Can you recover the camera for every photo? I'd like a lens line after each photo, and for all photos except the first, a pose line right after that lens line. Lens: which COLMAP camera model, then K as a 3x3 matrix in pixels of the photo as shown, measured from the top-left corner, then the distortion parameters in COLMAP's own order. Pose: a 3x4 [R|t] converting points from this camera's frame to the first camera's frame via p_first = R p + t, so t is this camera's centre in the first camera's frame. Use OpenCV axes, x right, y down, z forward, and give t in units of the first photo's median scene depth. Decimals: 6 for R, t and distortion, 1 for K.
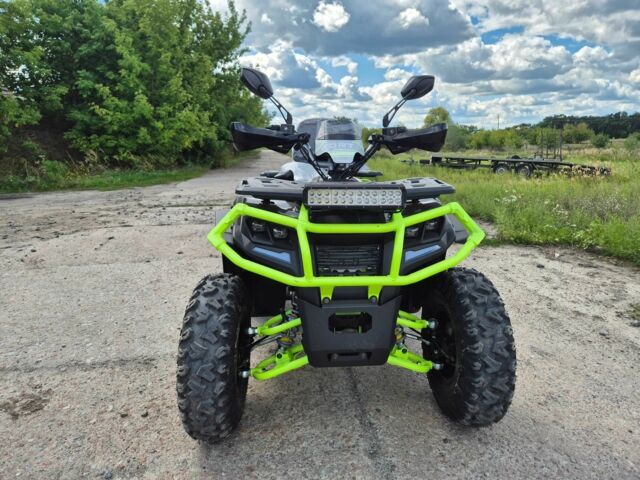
lens RADIAL K [[442.0, 0, 320.0], [0, 442.0, 240.0], [0, 0, 1]] dist [-0.002547, -0.004465]
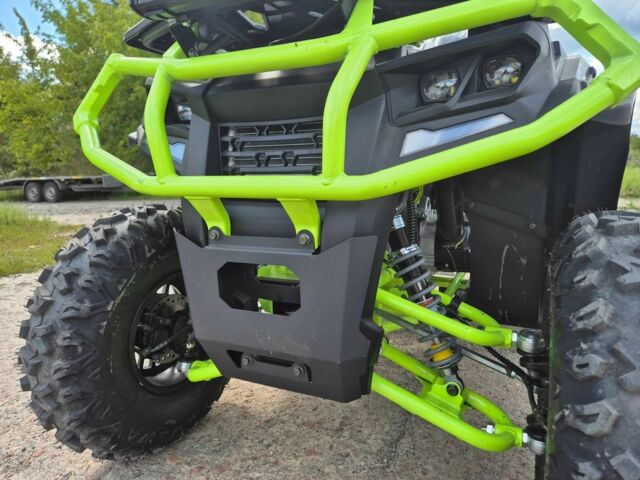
lens RADIAL K [[442.0, 0, 320.0], [0, 442.0, 240.0], [0, 0, 1]] dist [-0.002547, -0.004465]
pose [[0.860354, 0.058093, -0.506376, 0.333336], [-0.078705, 0.996710, -0.019378, 0.137652], [0.503584, 0.056526, 0.862095, 0.613919]]
